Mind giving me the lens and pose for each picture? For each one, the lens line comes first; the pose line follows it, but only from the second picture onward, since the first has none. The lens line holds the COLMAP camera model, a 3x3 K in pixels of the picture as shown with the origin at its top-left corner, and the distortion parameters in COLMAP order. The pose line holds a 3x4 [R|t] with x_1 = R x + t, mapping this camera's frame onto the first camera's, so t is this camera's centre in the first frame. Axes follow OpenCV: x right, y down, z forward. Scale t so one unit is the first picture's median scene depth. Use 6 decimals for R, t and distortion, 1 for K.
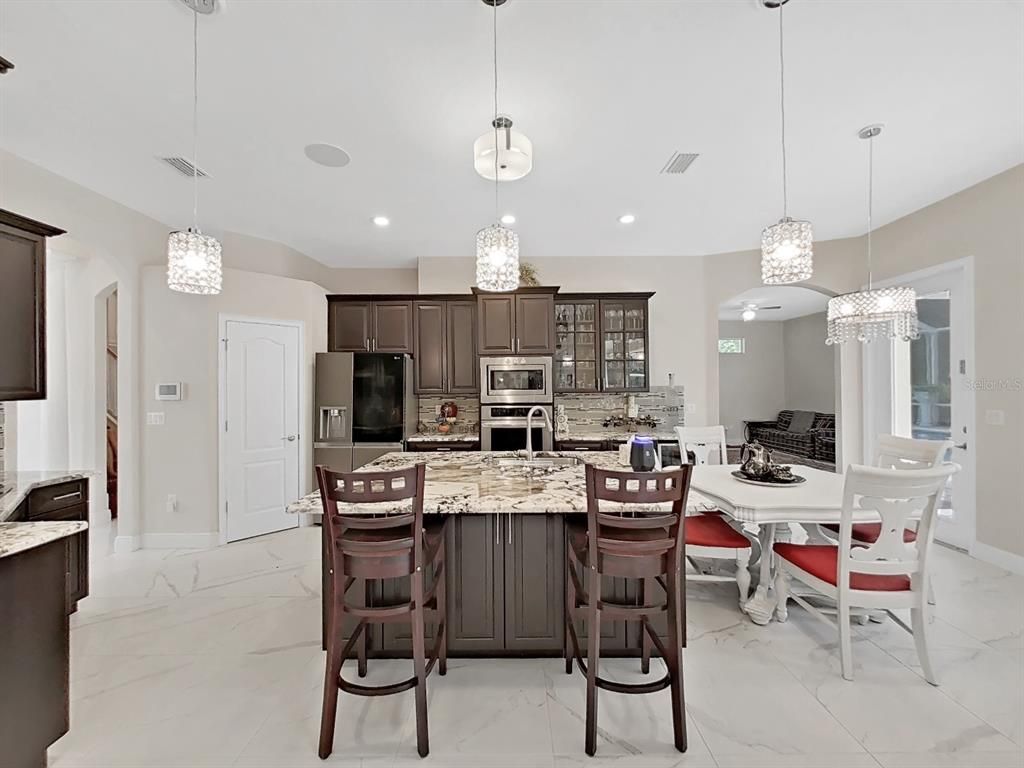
lens RADIAL K [[380.6, 0, 512.0], [0, 380.6, 384.0], [0, 0, 1]] dist [0.015019, 0.000037]
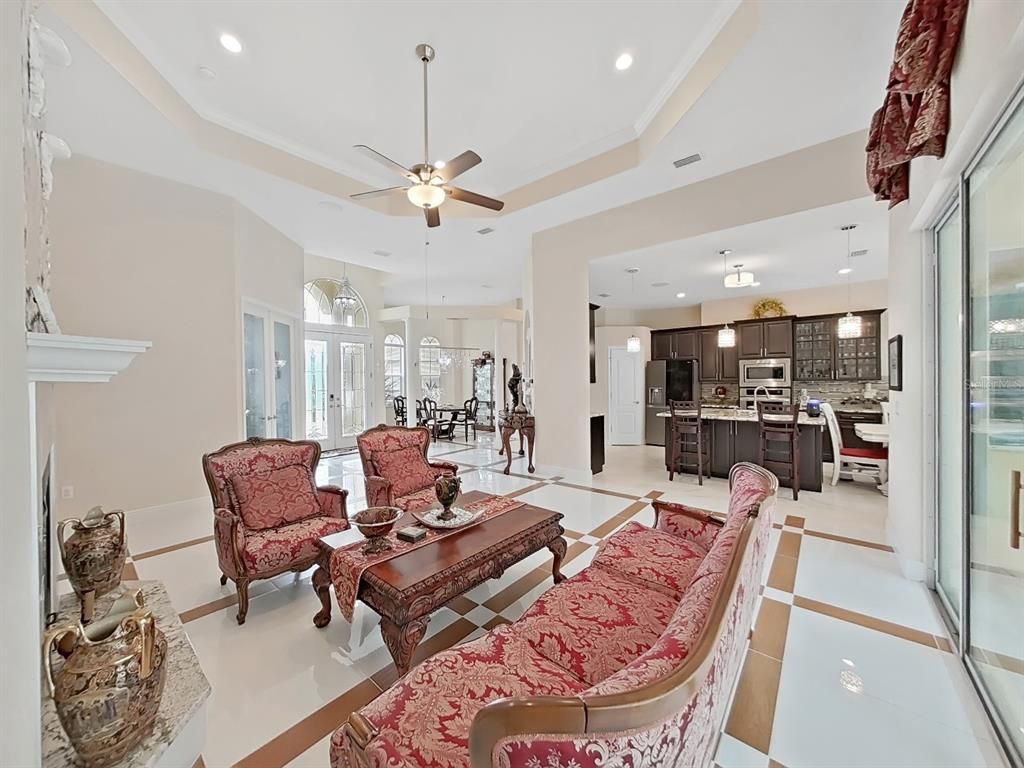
lens RADIAL K [[380.6, 0, 512.0], [0, 380.6, 384.0], [0, 0, 1]] dist [0.015019, 0.000037]
pose [[0.758437, 0.004748, -0.651729, 0.268592], [0.010598, 0.999751, 0.019617, -0.007489], [0.651660, -0.021785, 0.758199, -1.011288]]
